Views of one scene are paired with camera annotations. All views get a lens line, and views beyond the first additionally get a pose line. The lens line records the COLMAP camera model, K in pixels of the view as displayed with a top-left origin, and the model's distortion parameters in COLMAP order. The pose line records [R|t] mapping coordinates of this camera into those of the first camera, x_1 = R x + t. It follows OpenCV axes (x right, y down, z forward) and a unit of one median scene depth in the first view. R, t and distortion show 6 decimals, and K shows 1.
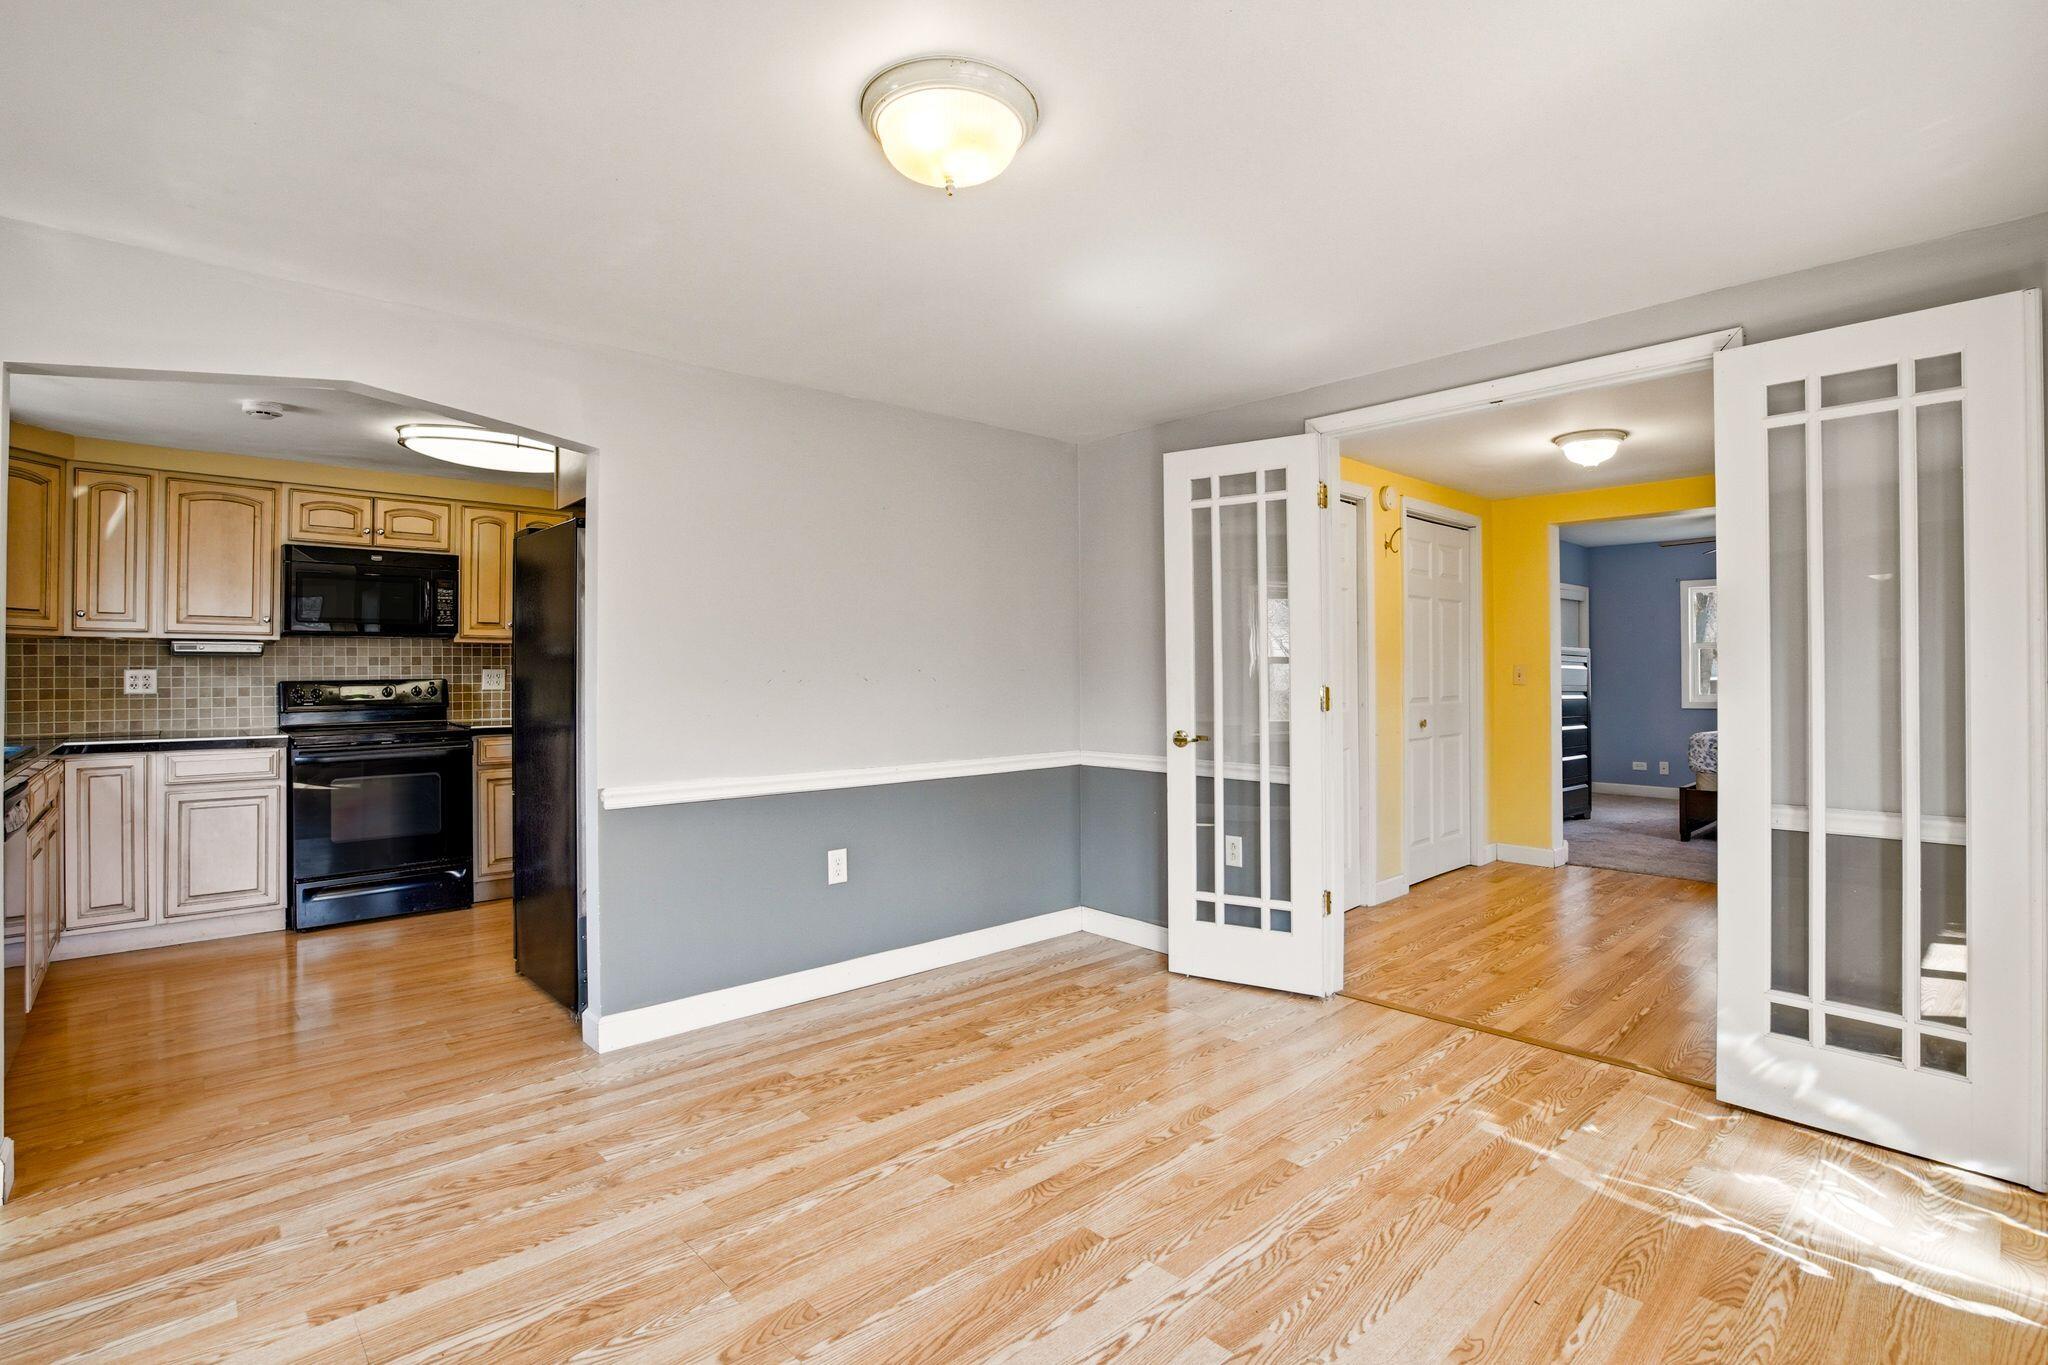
lens RADIAL K [[961.2, 0, 1020.0], [0, 961.2, 659.7], [0, 0, 1]] dist [-0.047760, 0.014286]
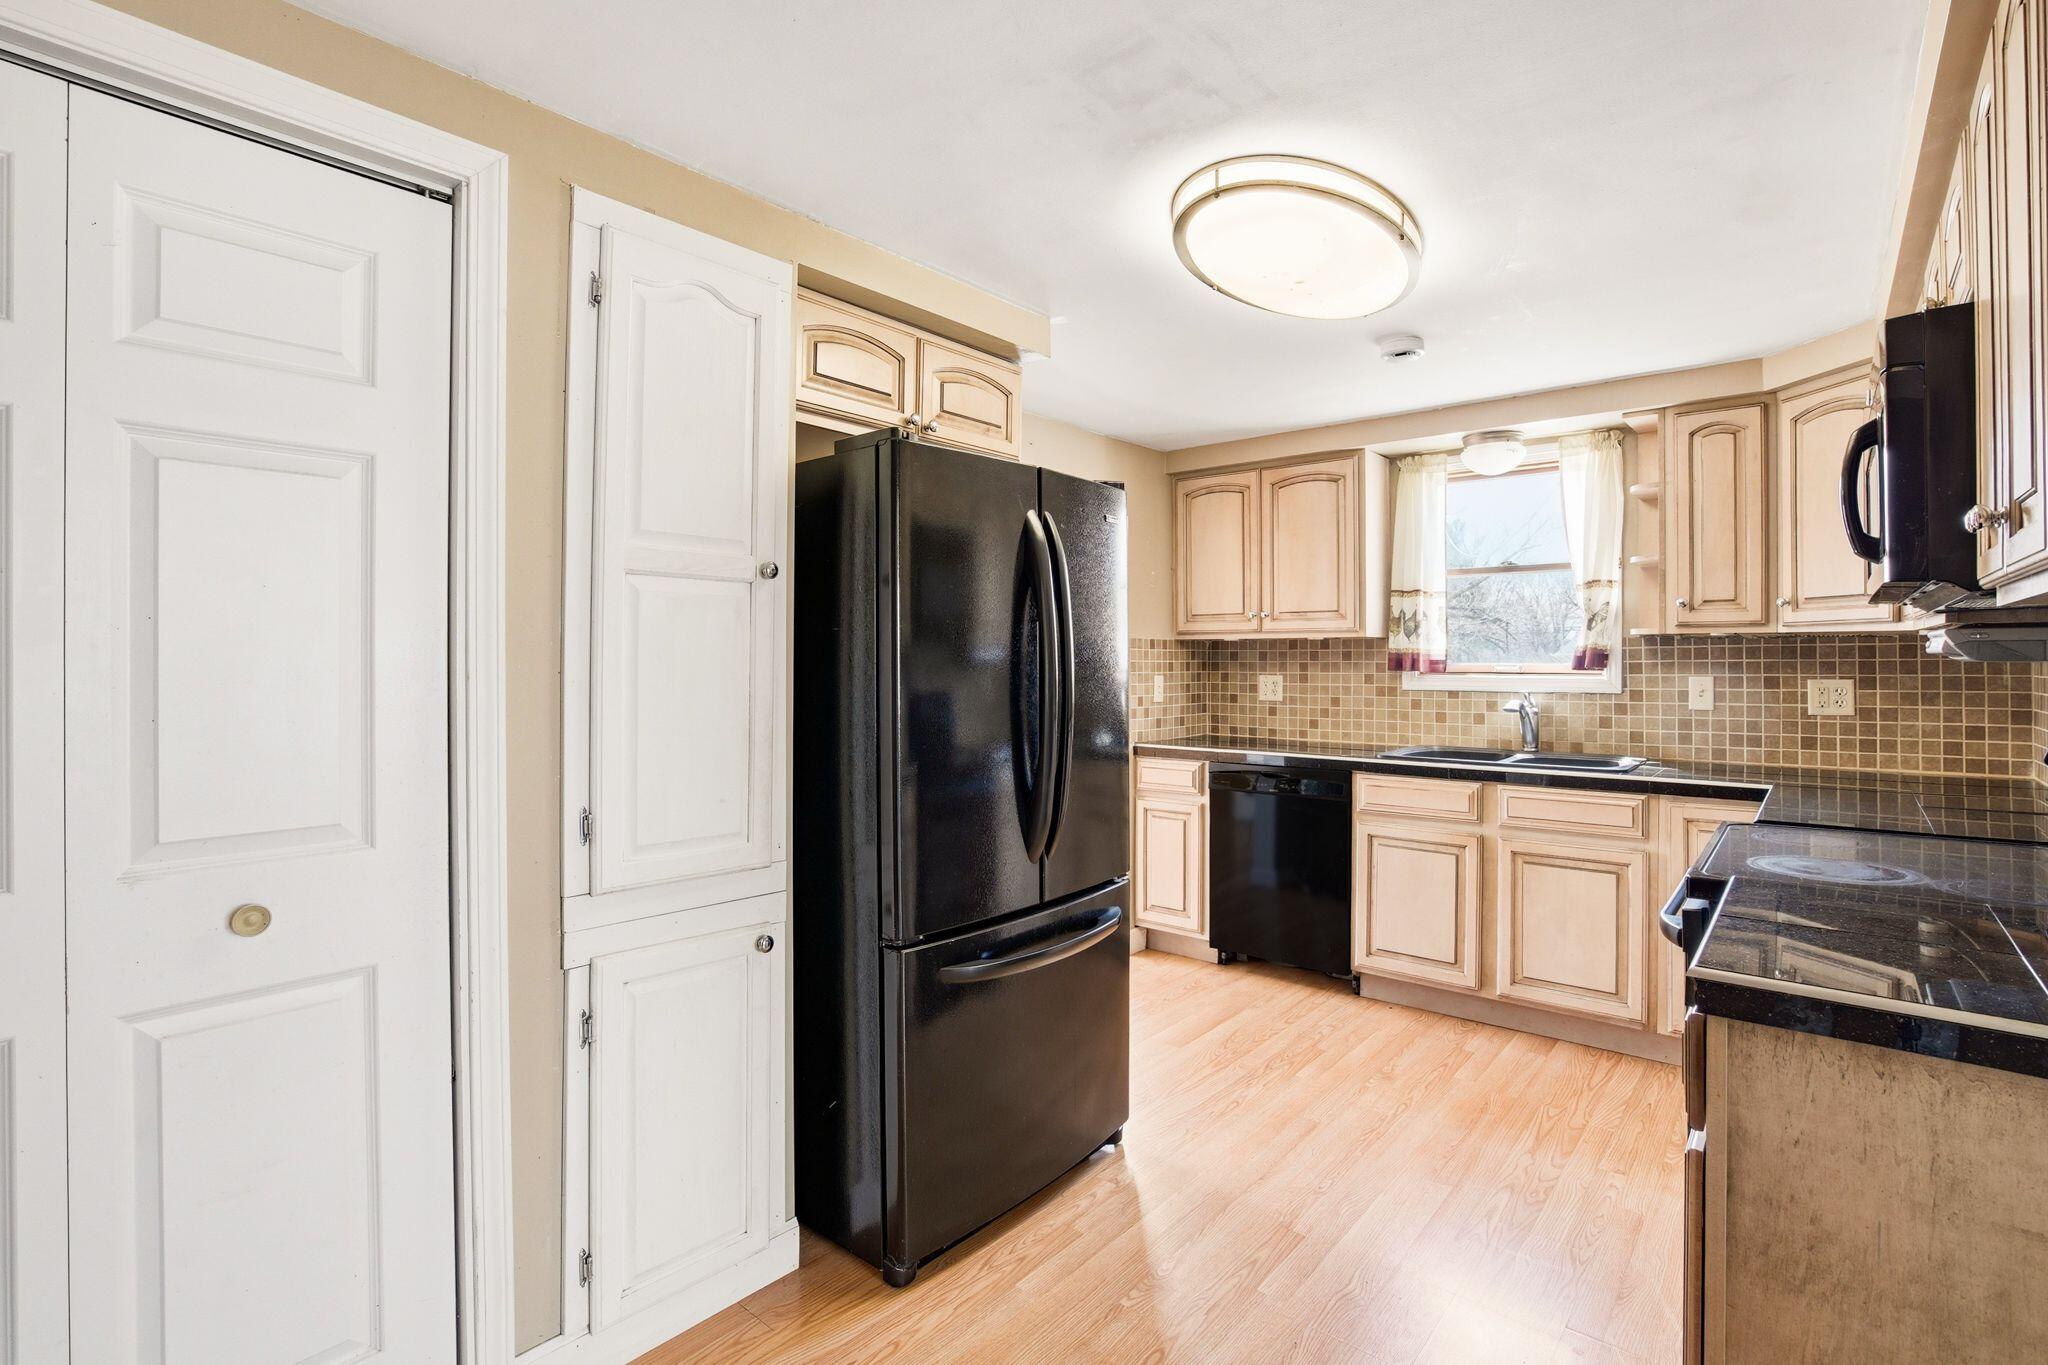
lens RADIAL K [[961.2, 0, 1019.3], [0, 961.2, 654.7], [0, 0, 1]] dist [-0.047760, 0.014286]
pose [[-0.993283, 0.002577, -0.115681, -0.319347], [0.004500, 0.999856, -0.016365, -0.000890], [0.115623, -0.016775, -0.993152, 1.379826]]
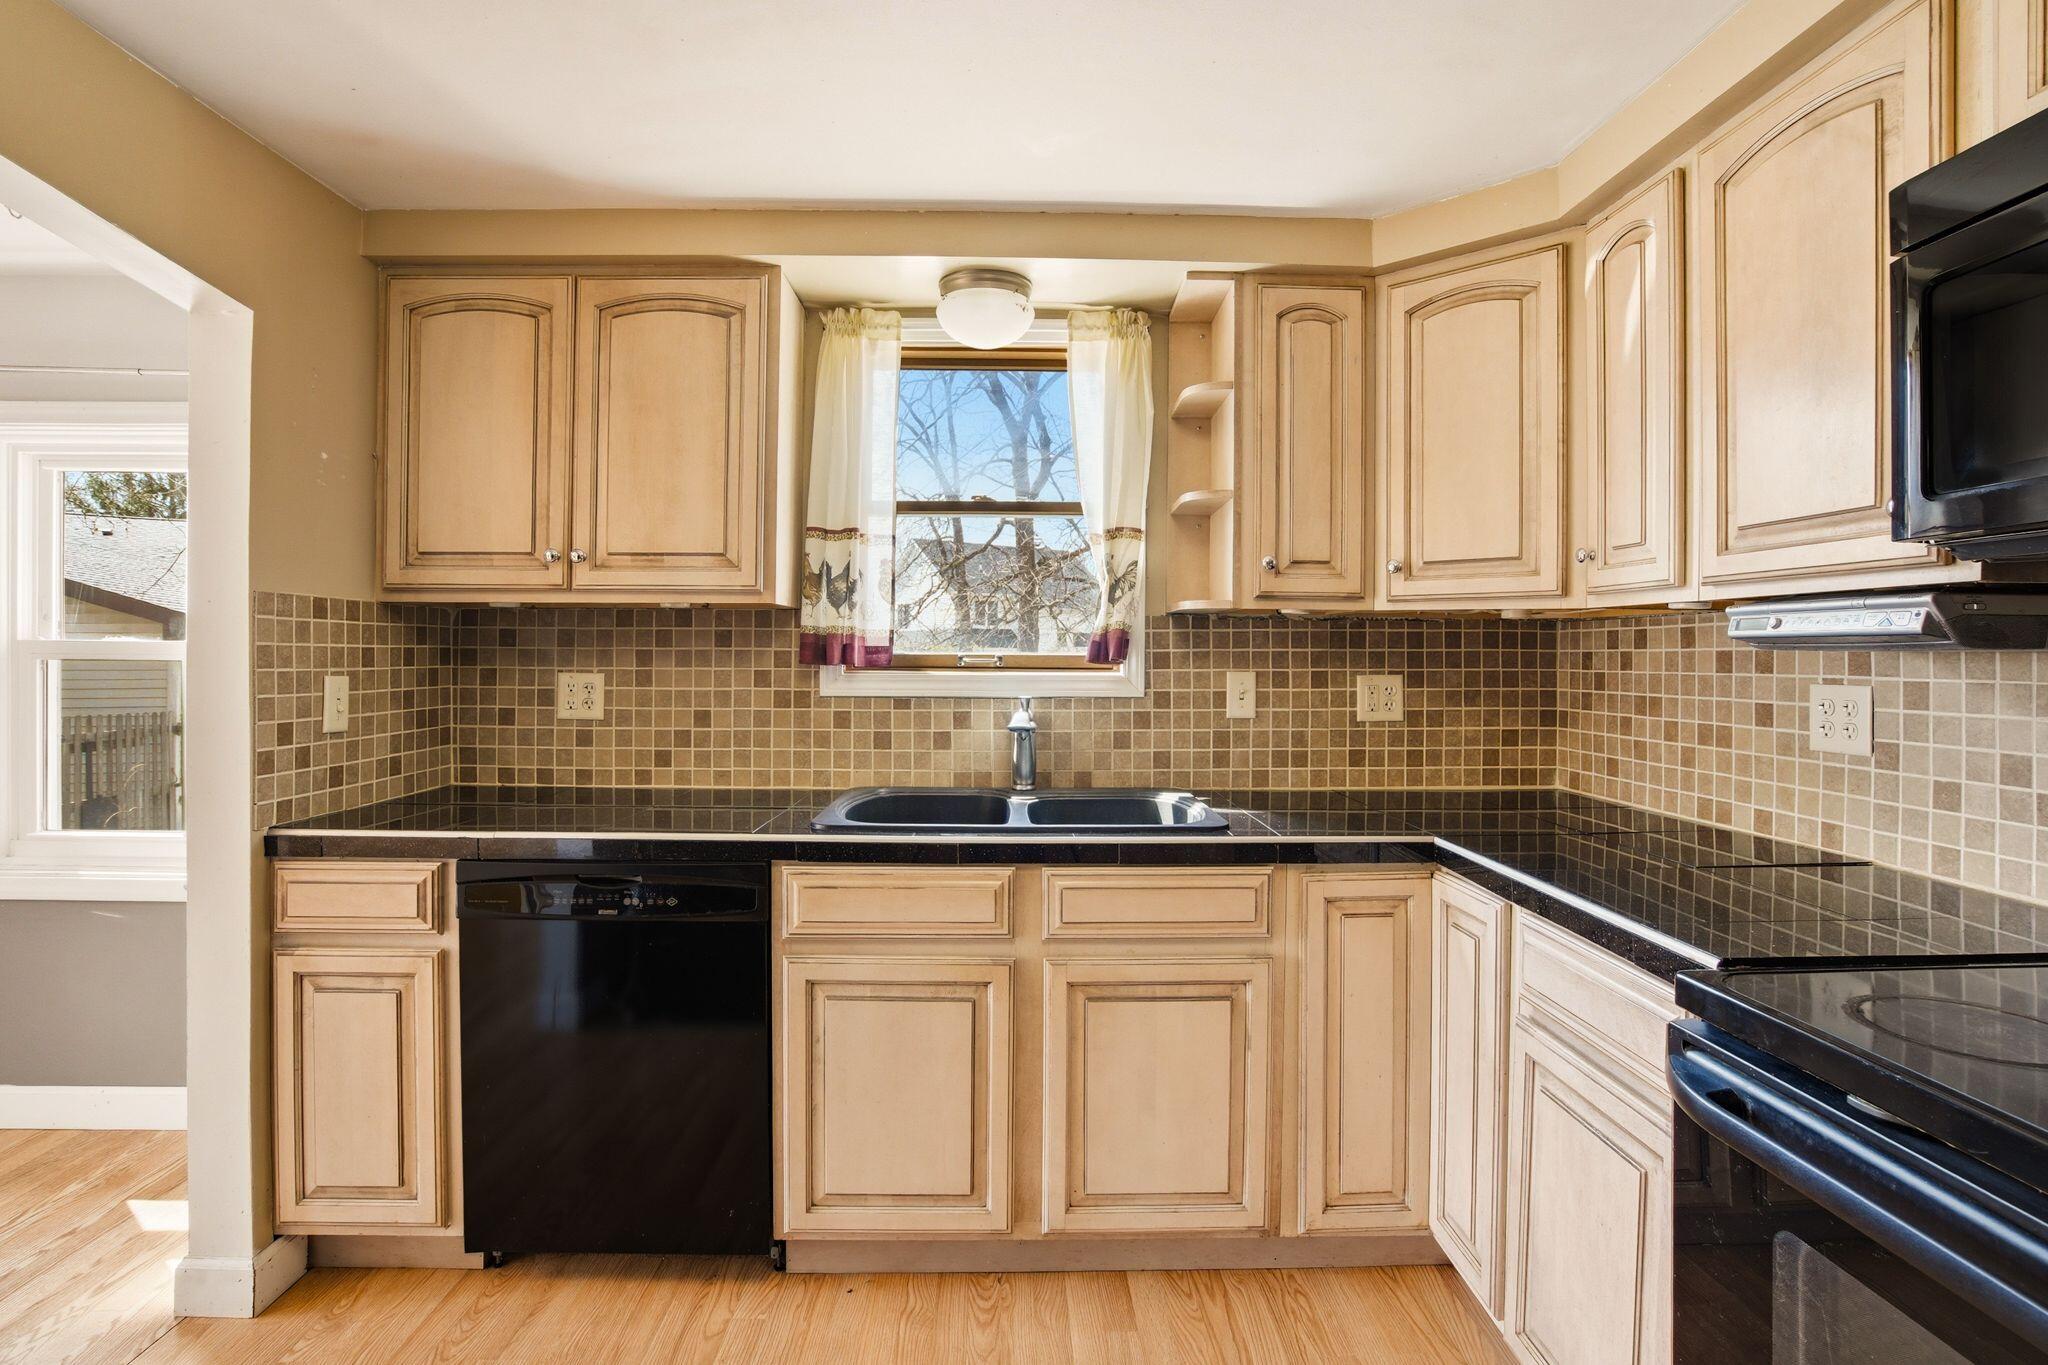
lens RADIAL K [[961.2, 0, 1032.6], [0, 961.2, 657.7], [0, 0, 1]] dist [-0.047760, 0.014286]
pose [[-0.649864, 0.001962, -0.760048, -0.447246], [0.004619, 0.999988, -0.001369, -0.001337], [0.760036, -0.004400, -0.649866, 0.972986]]
